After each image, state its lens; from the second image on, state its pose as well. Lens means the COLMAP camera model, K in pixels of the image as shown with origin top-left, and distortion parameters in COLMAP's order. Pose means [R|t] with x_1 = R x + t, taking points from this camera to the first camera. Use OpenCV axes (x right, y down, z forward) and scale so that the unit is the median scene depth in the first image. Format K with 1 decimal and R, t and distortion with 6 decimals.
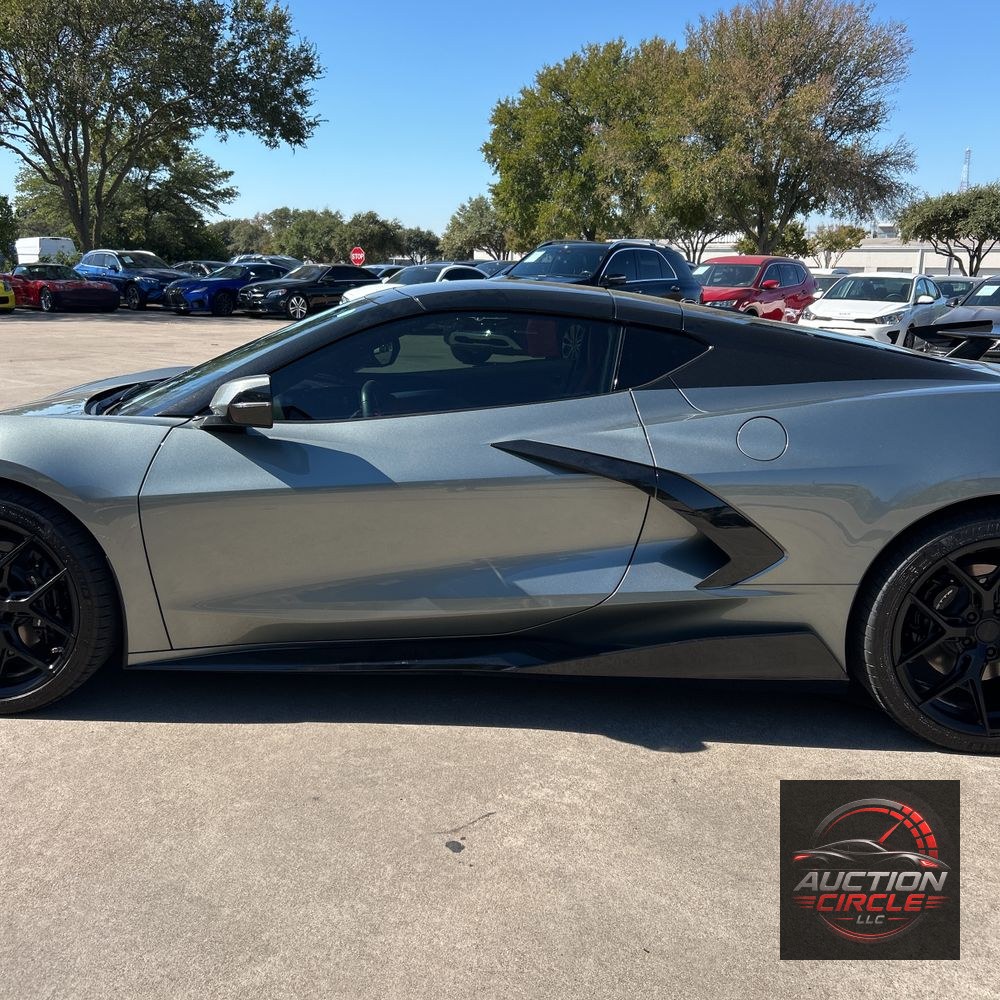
lens RADIAL K [[1001.4, 0, 492.1], [0, 1001.4, 500.7], [0, 0, 1]] dist [0.043048, -0.037310]
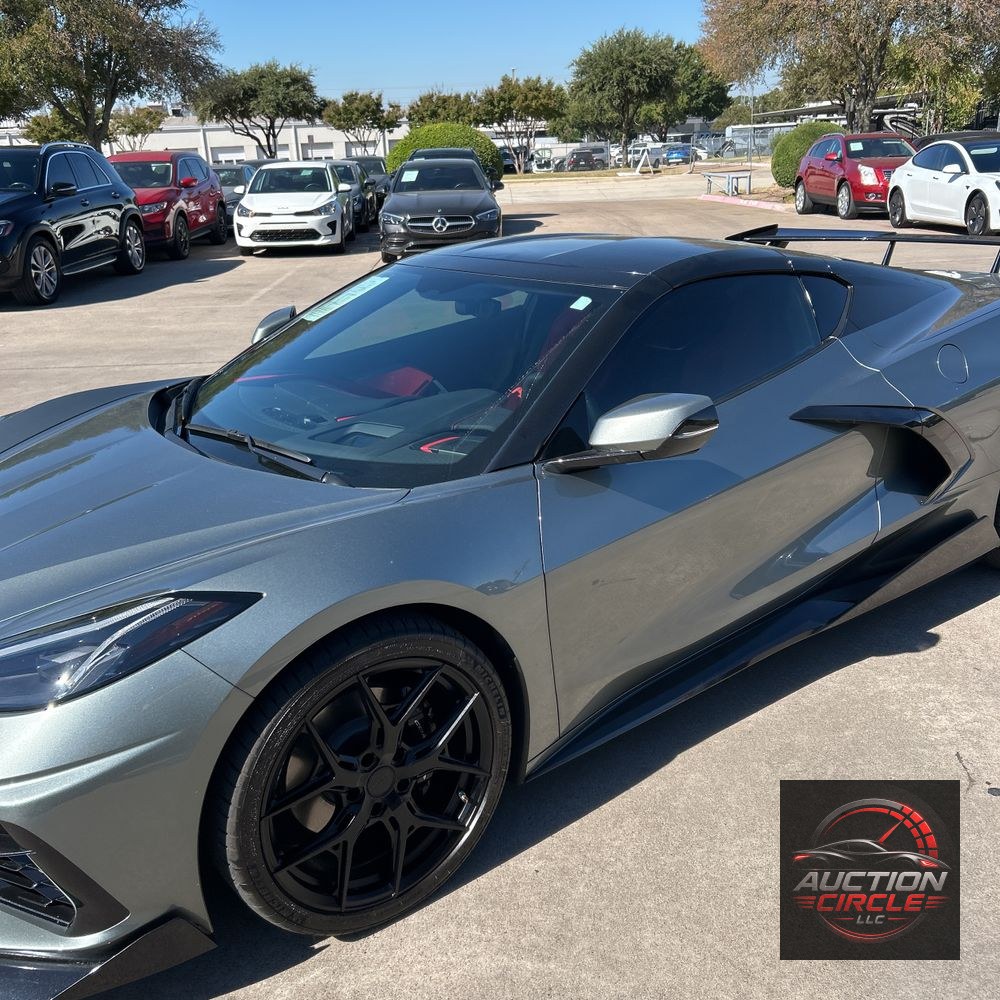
lens RADIAL K [[1001.4, 0, 492.1], [0, 1001.4, 500.7], [0, 0, 1]] dist [0.043048, -0.037310]
pose [[0.776961, -0.254079, 0.576000, -0.077925], [0.189931, 0.966912, 0.170317, -0.019150], [-0.600215, -0.022929, 0.799510, 0.036781]]
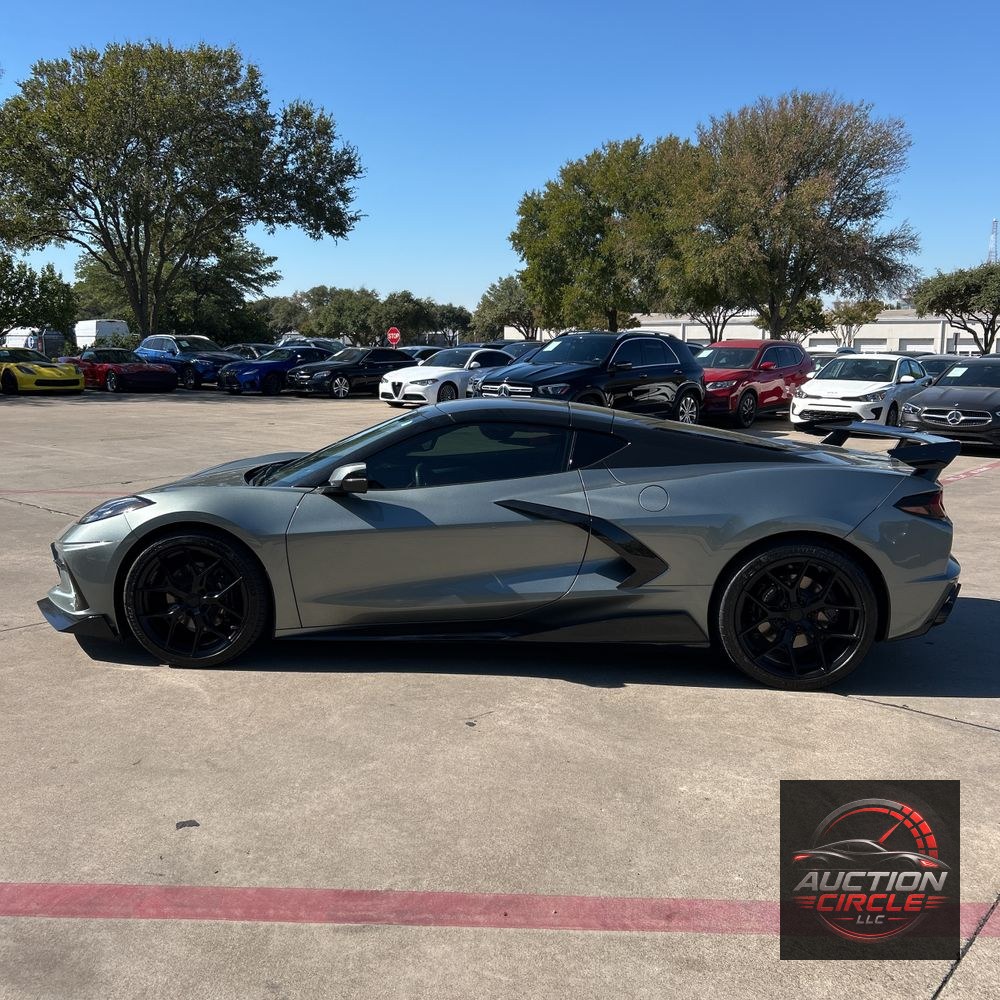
lens RADIAL K [[1001.4, 0, 492.1], [0, 1001.4, 500.7], [0, 0, 1]] dist [0.043048, -0.037310]
pose [[0.999492, -0.003966, -0.031609, 0.004594], [0.001794, 0.997652, -0.068469, 0.005198], [0.031807, 0.068377, 0.997152, -0.062851]]
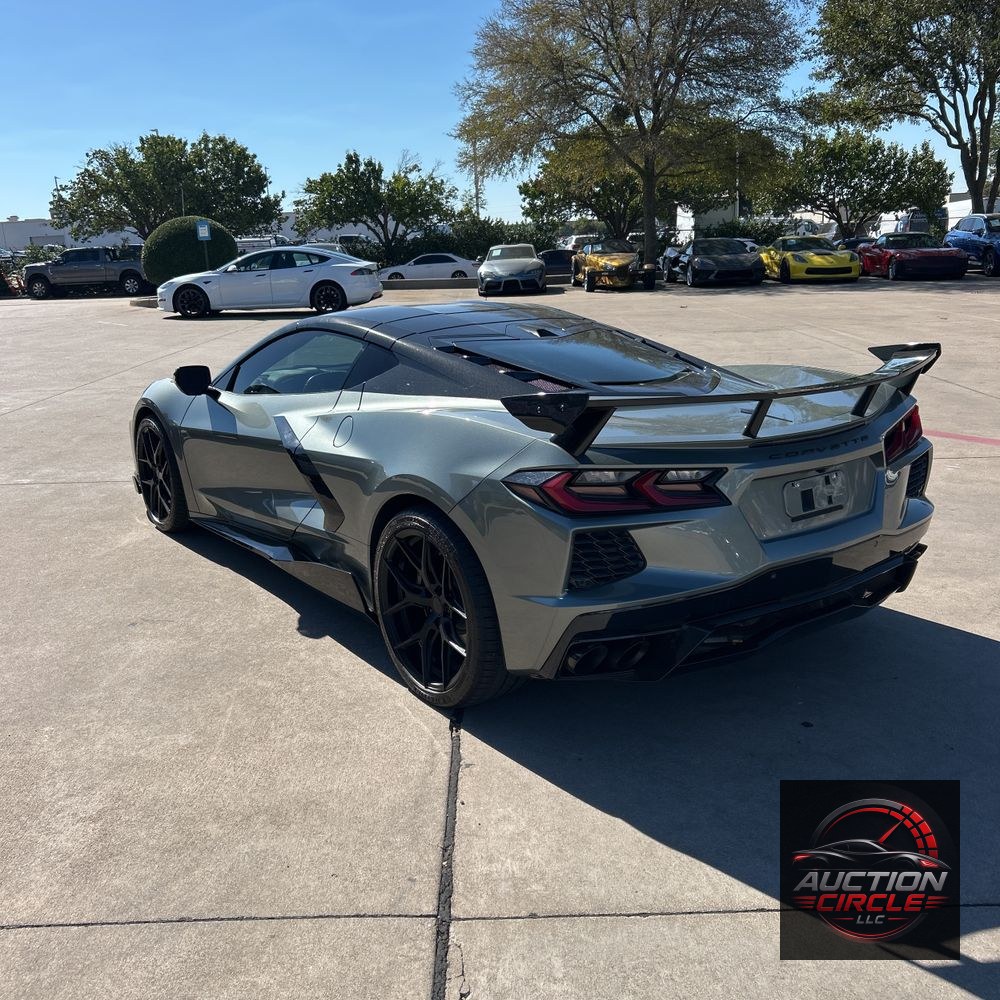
lens RADIAL K [[1015.7, 0, 493.6], [0, 1015.7, 512.8], [0, 0, 1]] dist [0.045987, -0.083046]
pose [[0.618239, 0.165780, -0.768308, 0.139344], [-0.128868, 0.985655, 0.108981, -0.012025], [0.775354, 0.031634, 0.630734, 0.025407]]
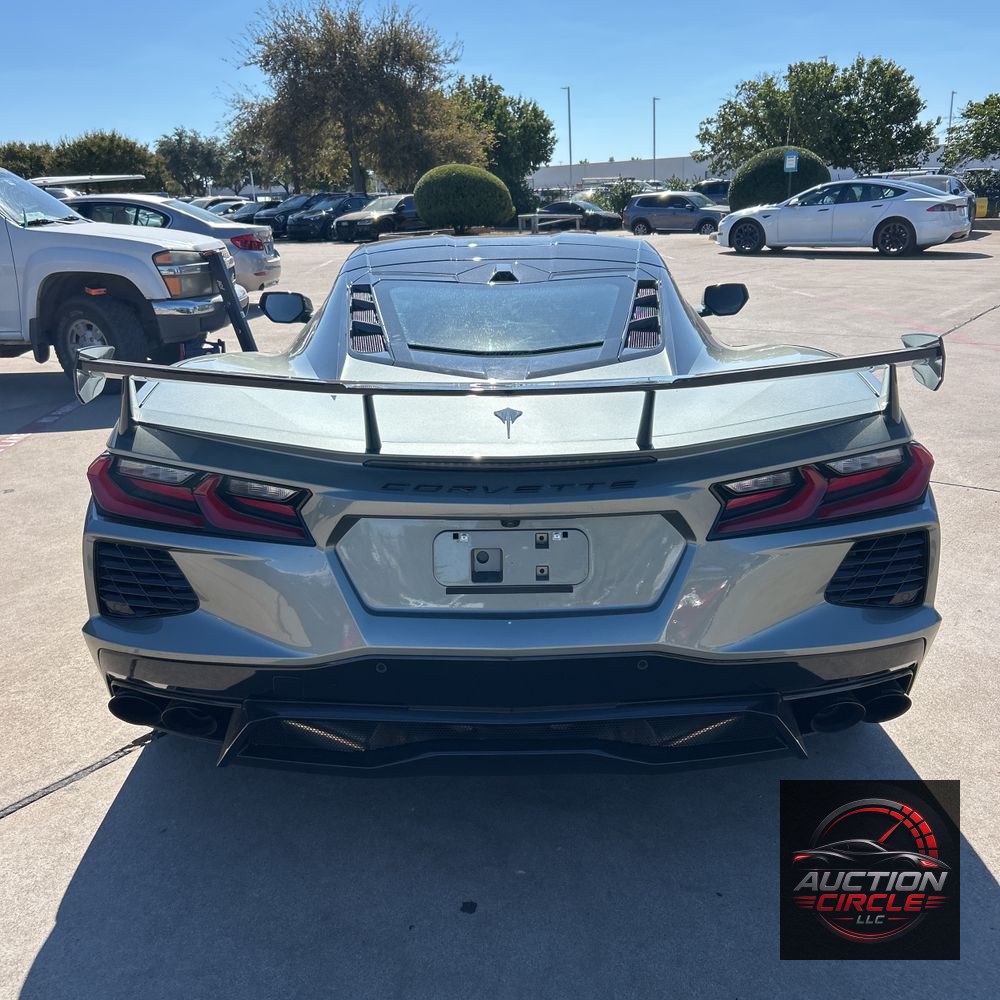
lens RADIAL K [[1021.1, 0, 496.2], [0, 1021.1, 517.6], [0, 0, 1]] dist [0.000394, 0.013488]
pose [[0.040911, 0.281921, -0.958565, 0.140367], [-0.192700, 0.943583, 0.269290, -0.028017], [0.980404, 0.173699, 0.092929, 0.118804]]
